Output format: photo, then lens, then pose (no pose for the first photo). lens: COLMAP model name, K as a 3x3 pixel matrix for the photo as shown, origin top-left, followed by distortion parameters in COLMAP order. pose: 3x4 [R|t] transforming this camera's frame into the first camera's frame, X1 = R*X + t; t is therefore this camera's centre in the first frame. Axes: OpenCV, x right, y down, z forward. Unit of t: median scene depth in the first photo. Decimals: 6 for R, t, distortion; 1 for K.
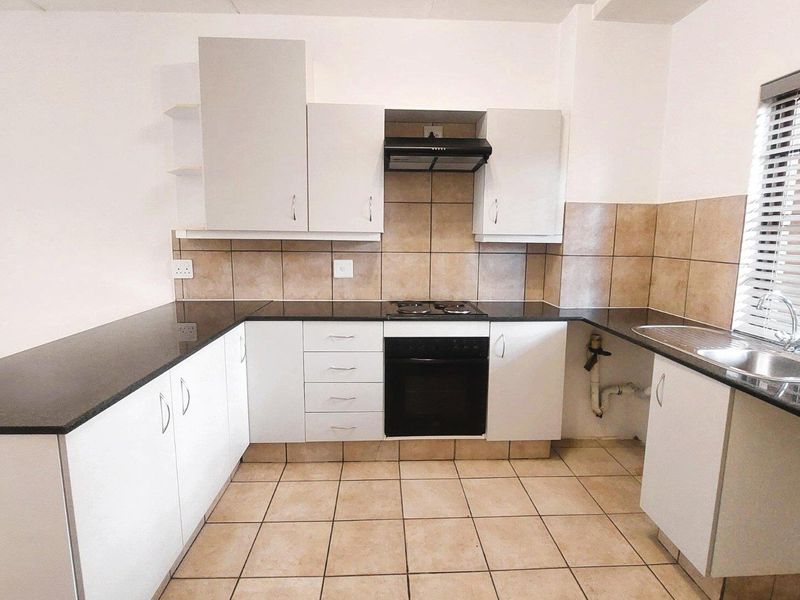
lens RADIAL K [[434.7, 0, 401.5], [0, 434.7, 297.4], [0, 0, 1]] dist [0.005251, -0.009066]
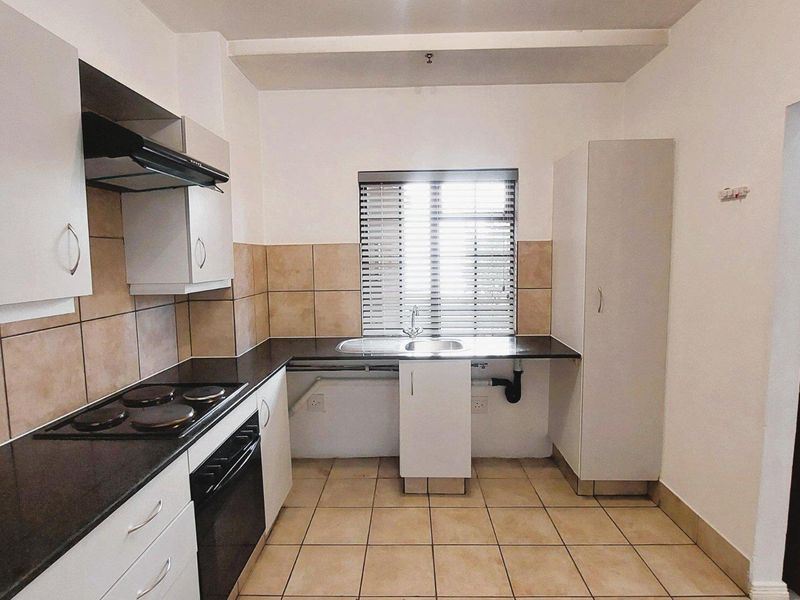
lens RADIAL K [[434.7, 0, 402.3], [0, 434.7, 295.0], [0, 0, 1]] dist [0.005251, -0.009066]
pose [[0.066435, -0.101674, 0.992597, -0.544162], [0.161381, 0.982792, 0.089868, -0.140278], [-0.984654, 0.154216, 0.081700, 0.615276]]
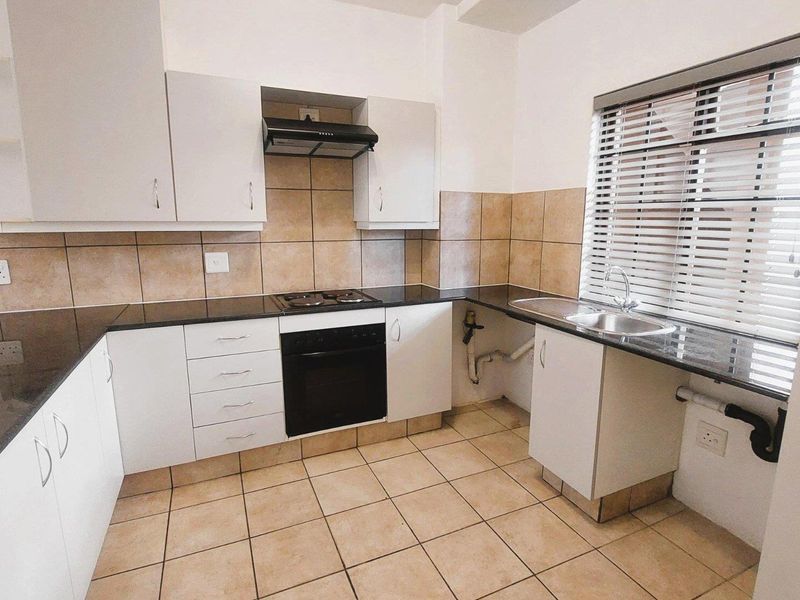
lens RADIAL K [[434.7, 0, 401.0], [0, 434.7, 296.6], [0, 0, 1]] dist [0.005251, -0.009066]
pose [[0.931279, -0.074832, 0.356537, -0.121211], [0.062880, 0.997005, 0.045014, -0.013609], [-0.358838, -0.019502, 0.933196, 0.029420]]
